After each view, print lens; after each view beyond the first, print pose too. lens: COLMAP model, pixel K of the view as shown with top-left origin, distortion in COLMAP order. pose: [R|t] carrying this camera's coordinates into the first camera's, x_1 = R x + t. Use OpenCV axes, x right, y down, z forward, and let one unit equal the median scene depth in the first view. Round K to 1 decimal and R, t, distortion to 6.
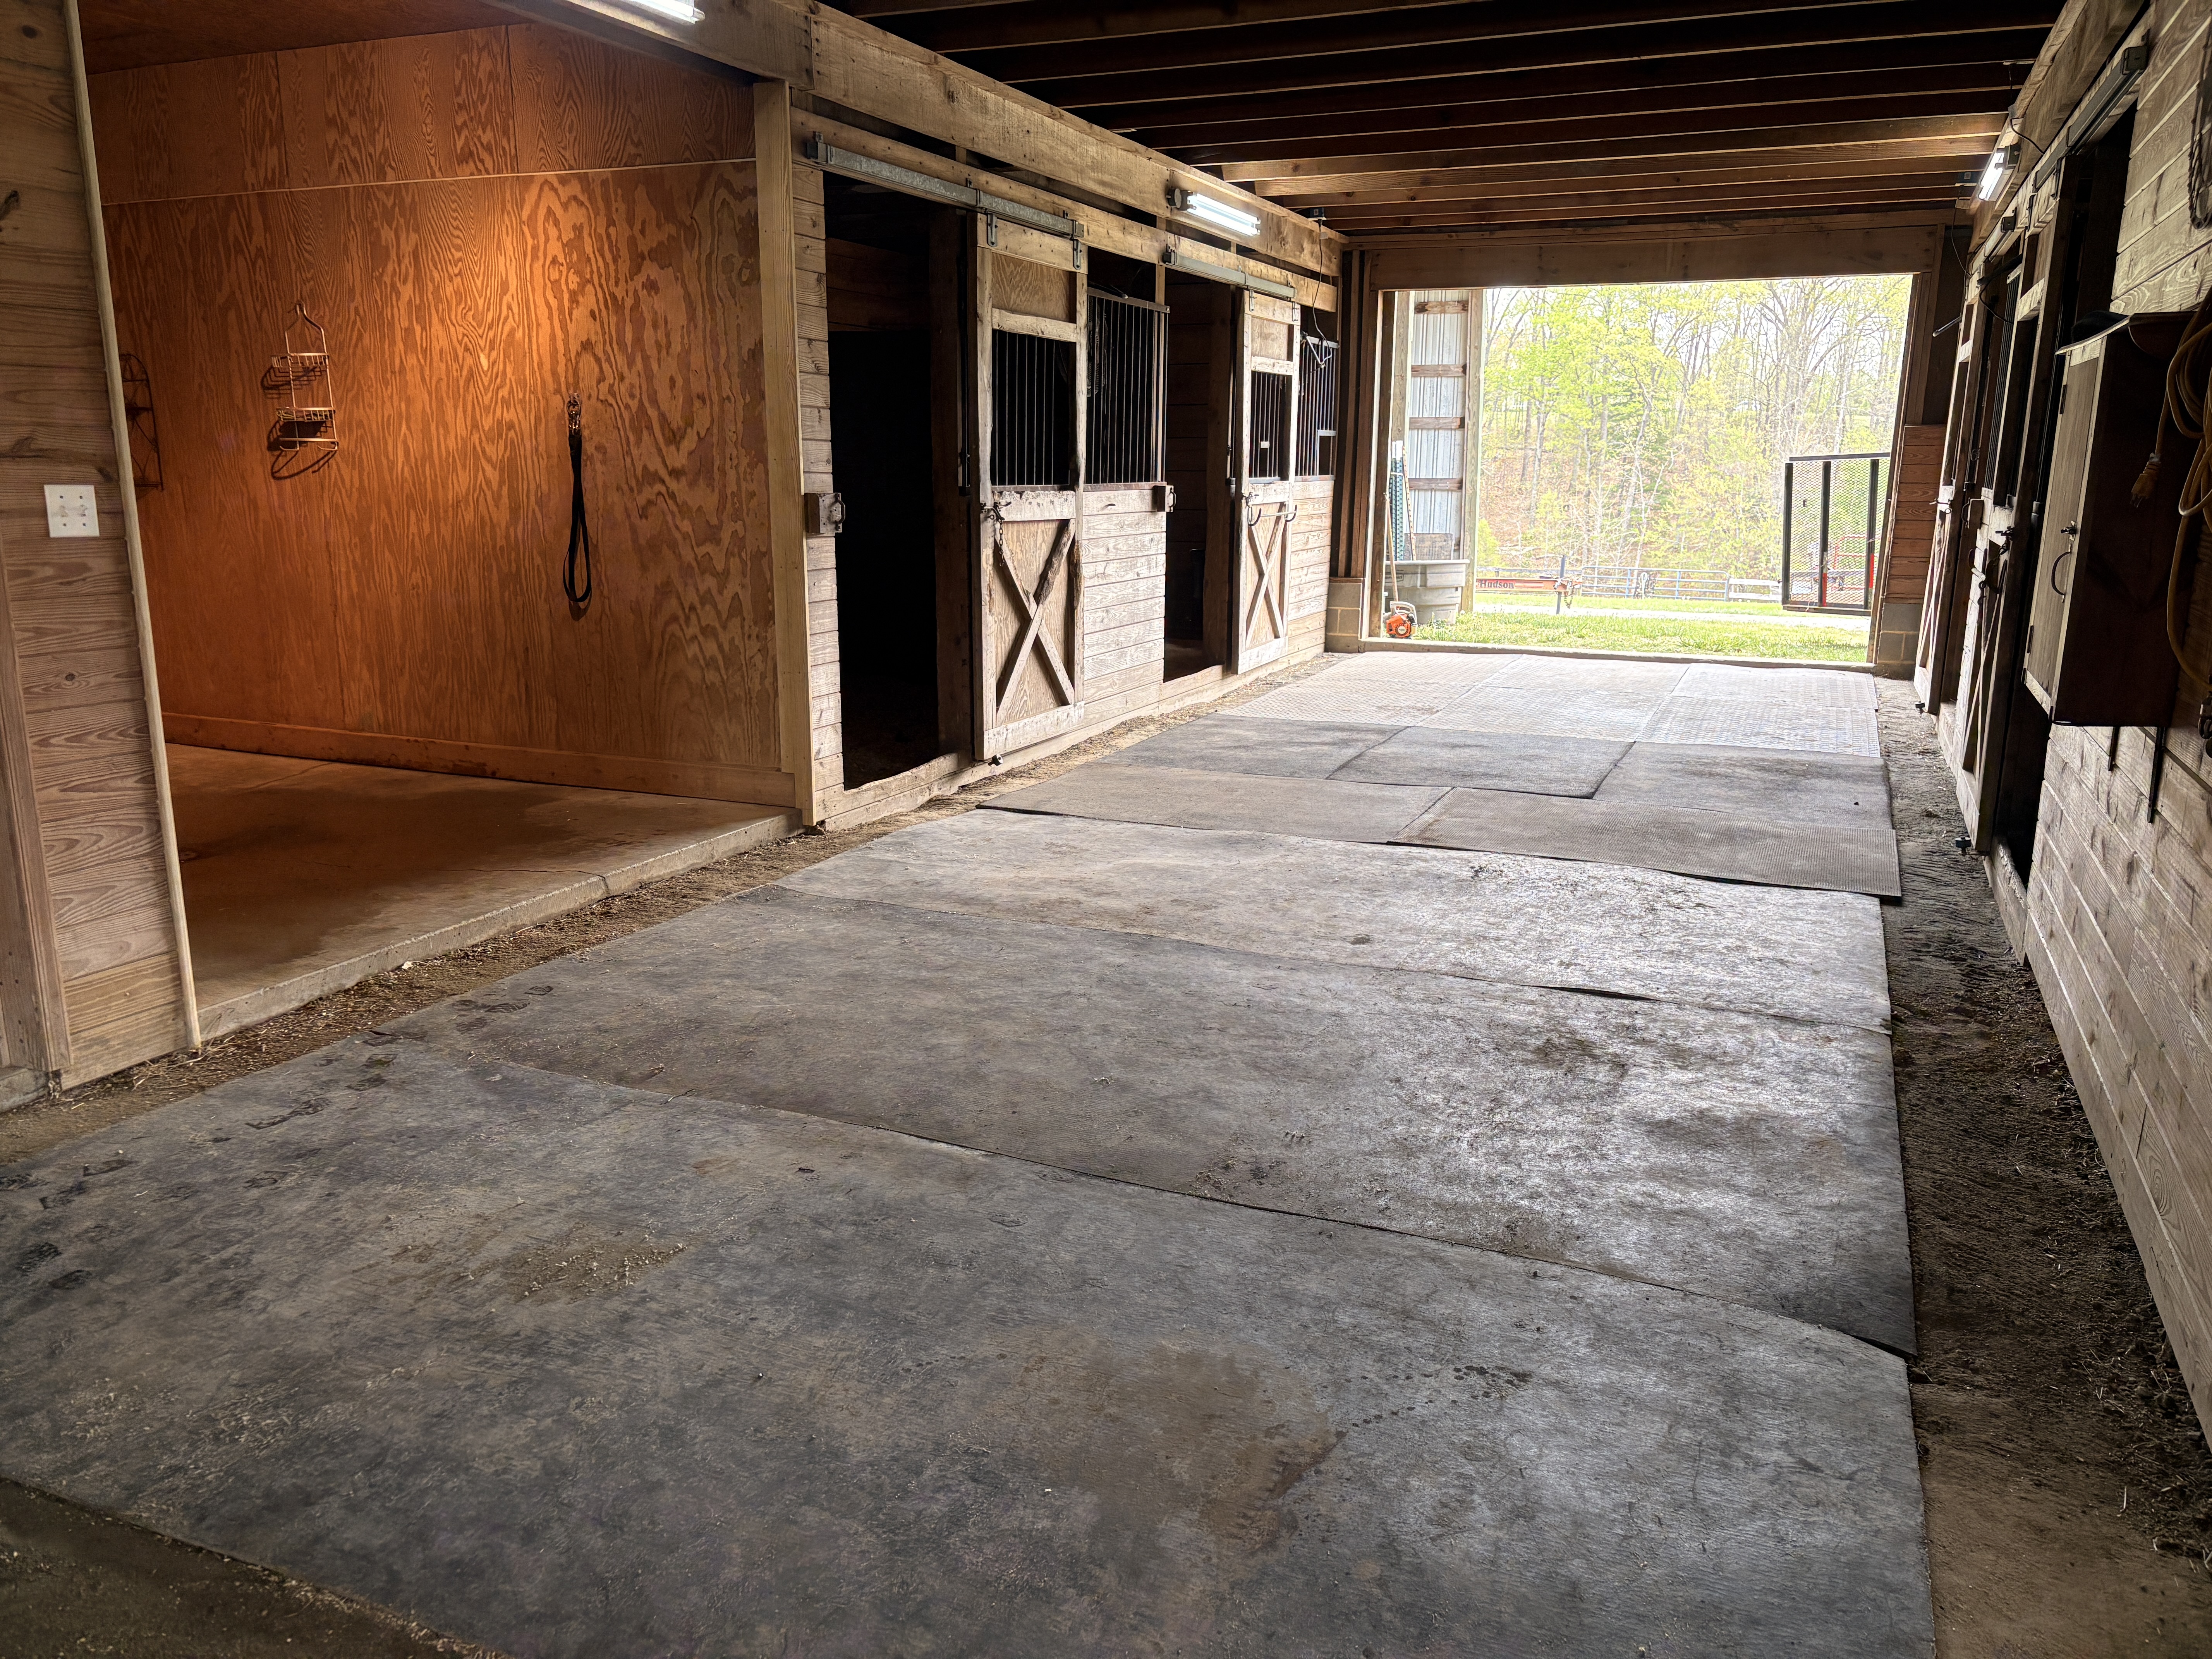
lens RADIAL K [[1753.2, 0, 1102.7], [0, 1753.2, 830.2], [0, 0, 1]] dist [0.080498, -0.046777]
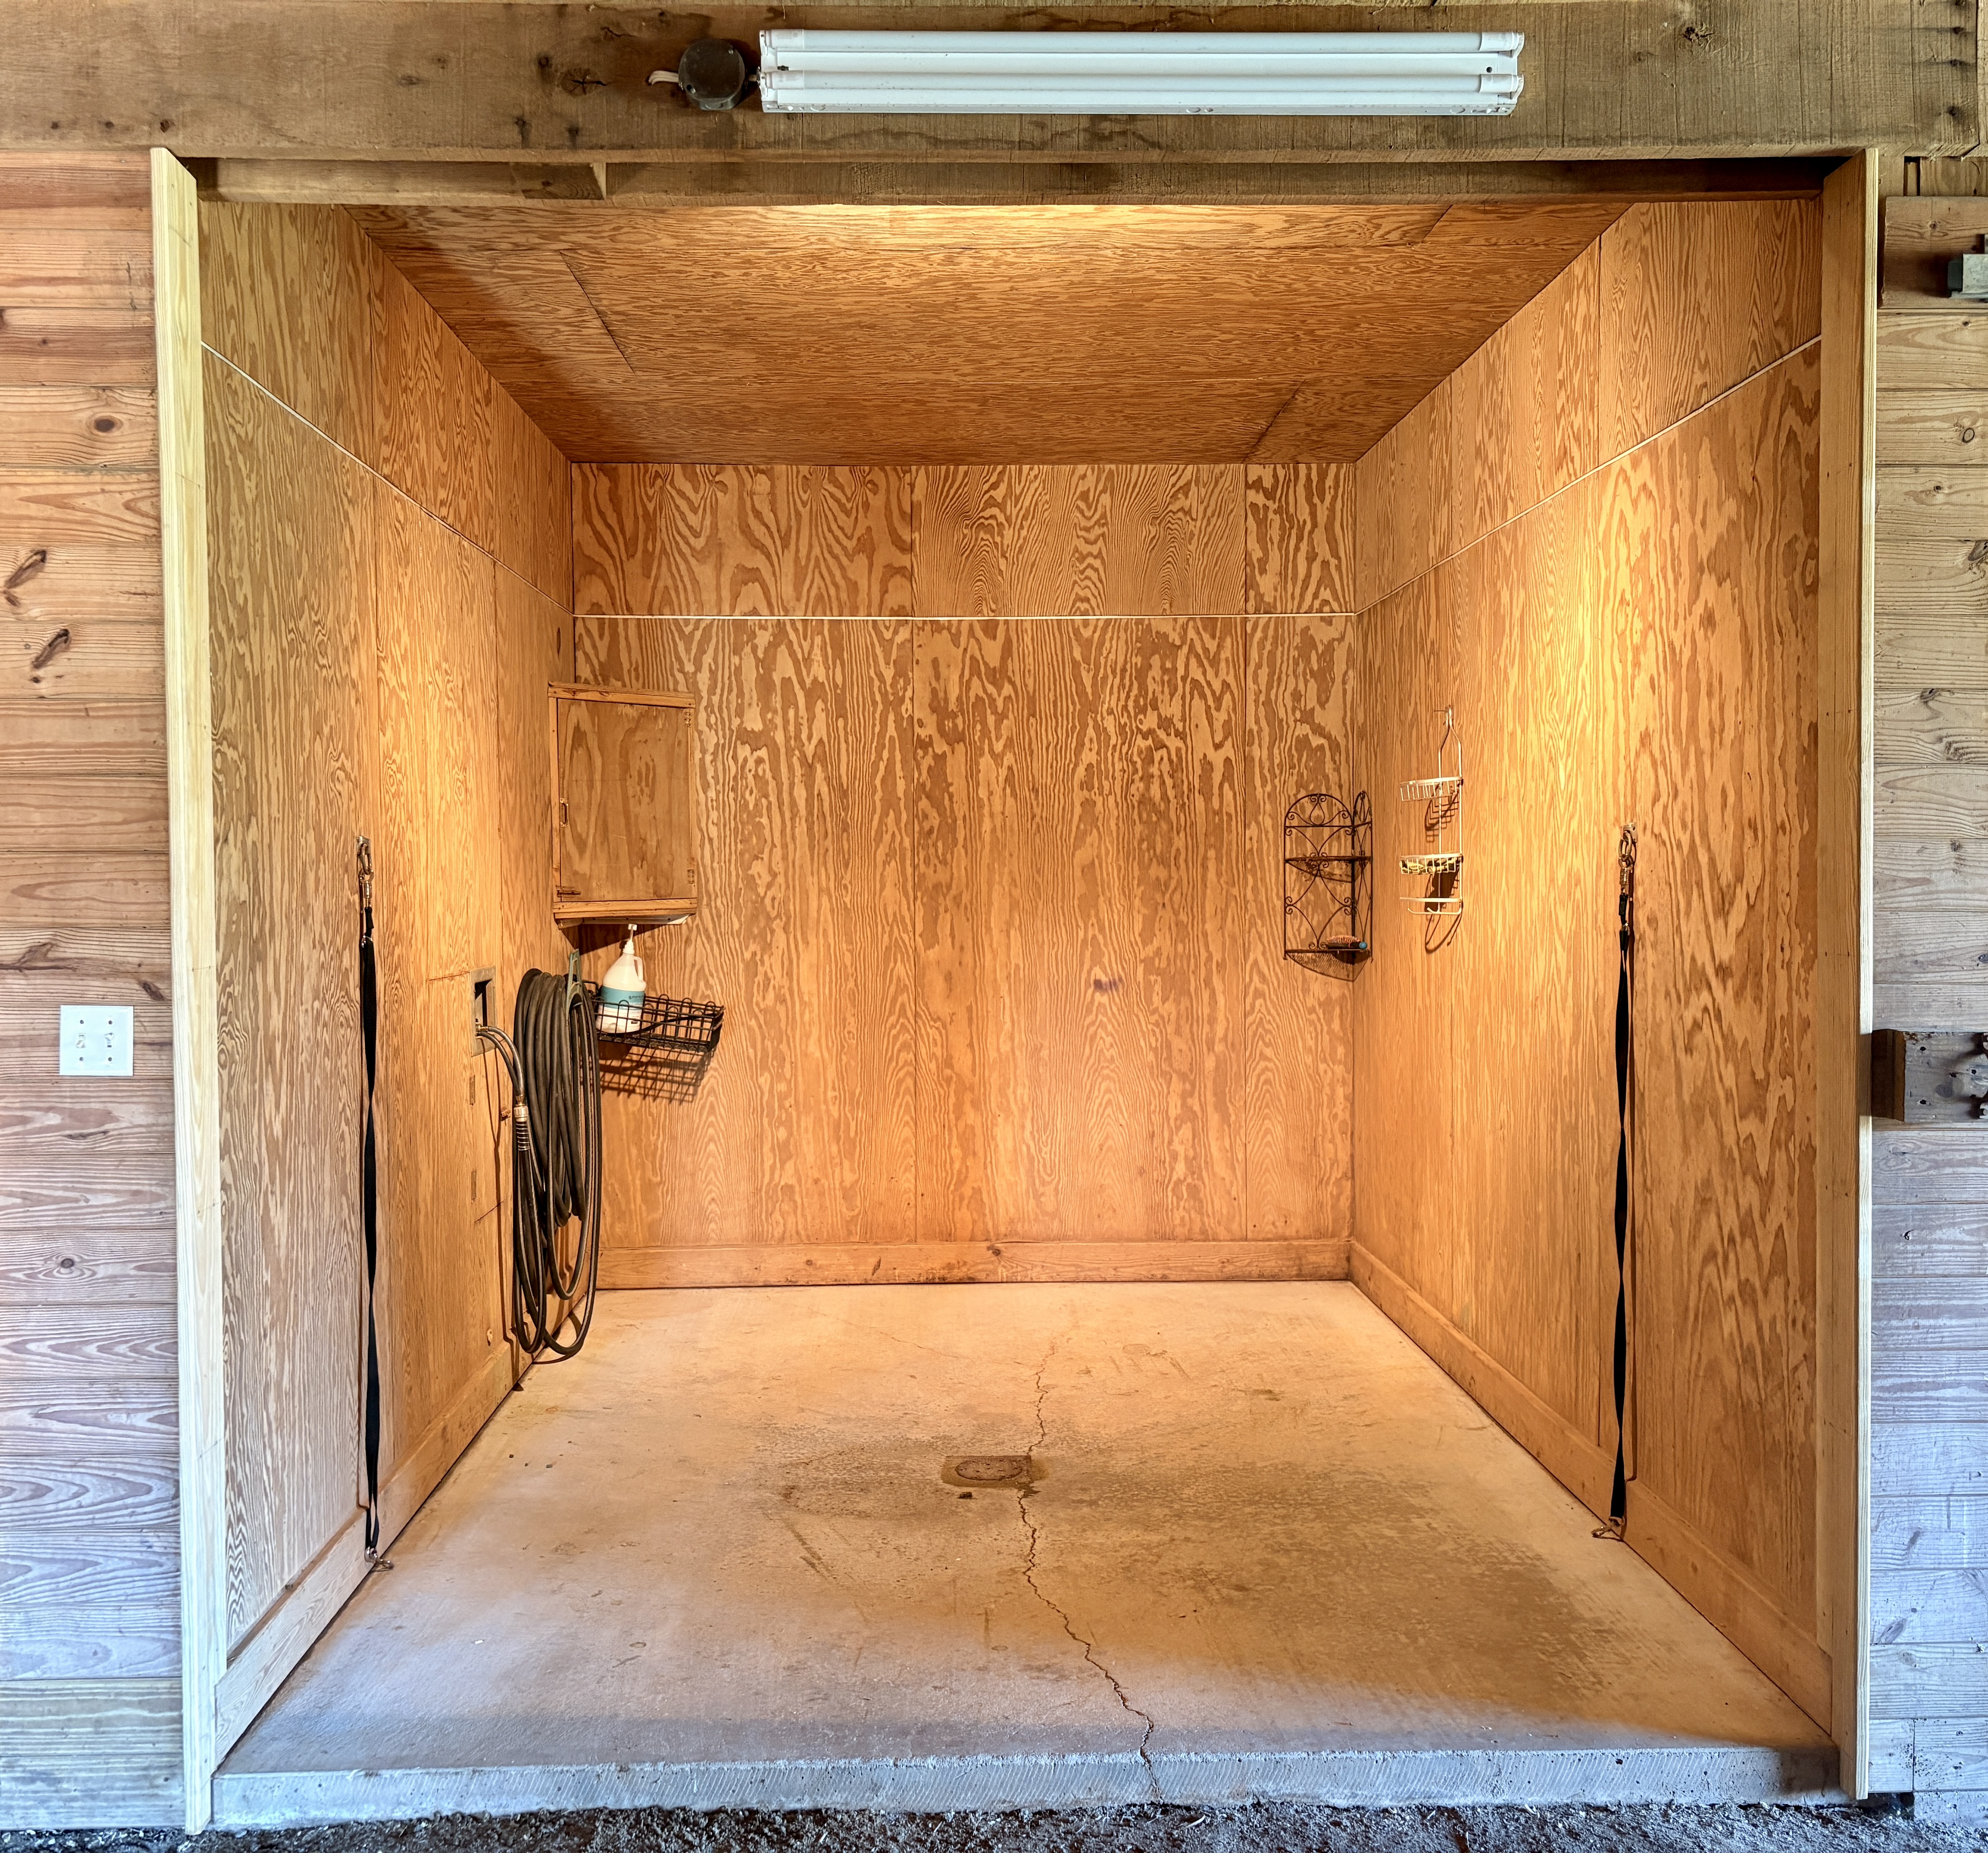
lens RADIAL K [[1906.0, 0, 992.0], [0, 1906.0, 929.1], [0, 0, 1]] dist [0.021046, 0.000000]
pose [[0.409919, 0.024617, -0.911789, 0.171808], [-0.184078, 0.981300, -0.056263, -0.147424], [0.893354, 0.190904, 0.406785, 0.599721]]
